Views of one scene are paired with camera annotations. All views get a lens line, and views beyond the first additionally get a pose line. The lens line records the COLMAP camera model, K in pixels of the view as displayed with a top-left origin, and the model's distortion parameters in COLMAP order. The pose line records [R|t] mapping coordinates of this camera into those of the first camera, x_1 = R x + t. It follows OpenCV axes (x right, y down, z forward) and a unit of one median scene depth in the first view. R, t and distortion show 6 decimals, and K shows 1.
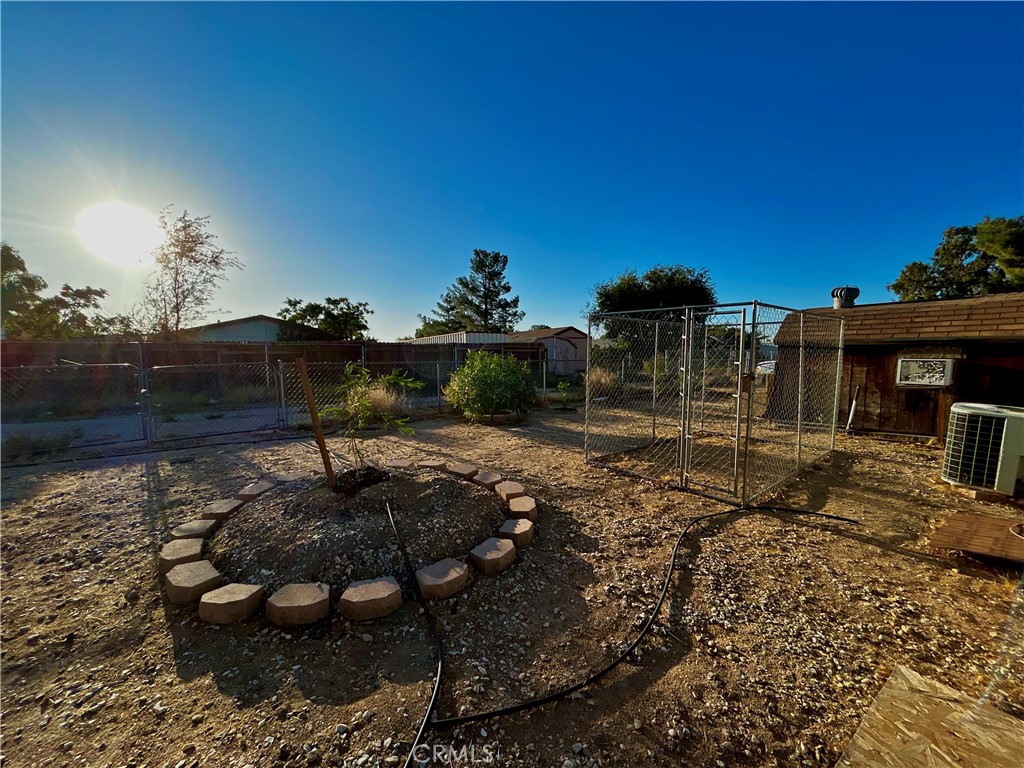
lens RADIAL K [[411.9, 0, 511.1], [0, 411.9, 388.7], [0, 0, 1]] dist [0.001003, -0.000010]
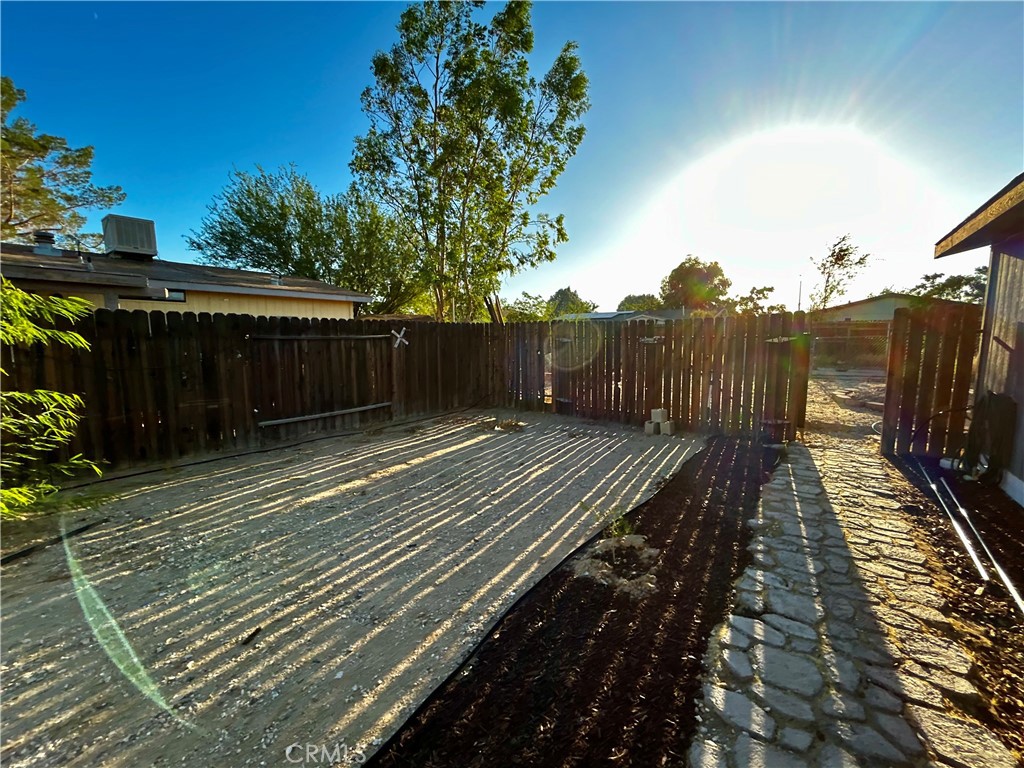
lens RADIAL K [[411.9, 0, 509.7], [0, 411.9, 386.3], [0, 0, 1]] dist [0.001003, -0.000010]
pose [[0.283283, 0.127621, -0.950507, 0.228631], [-0.072352, 0.991126, 0.111511, 0.023704], [0.956303, 0.037182, 0.290003, -0.360534]]
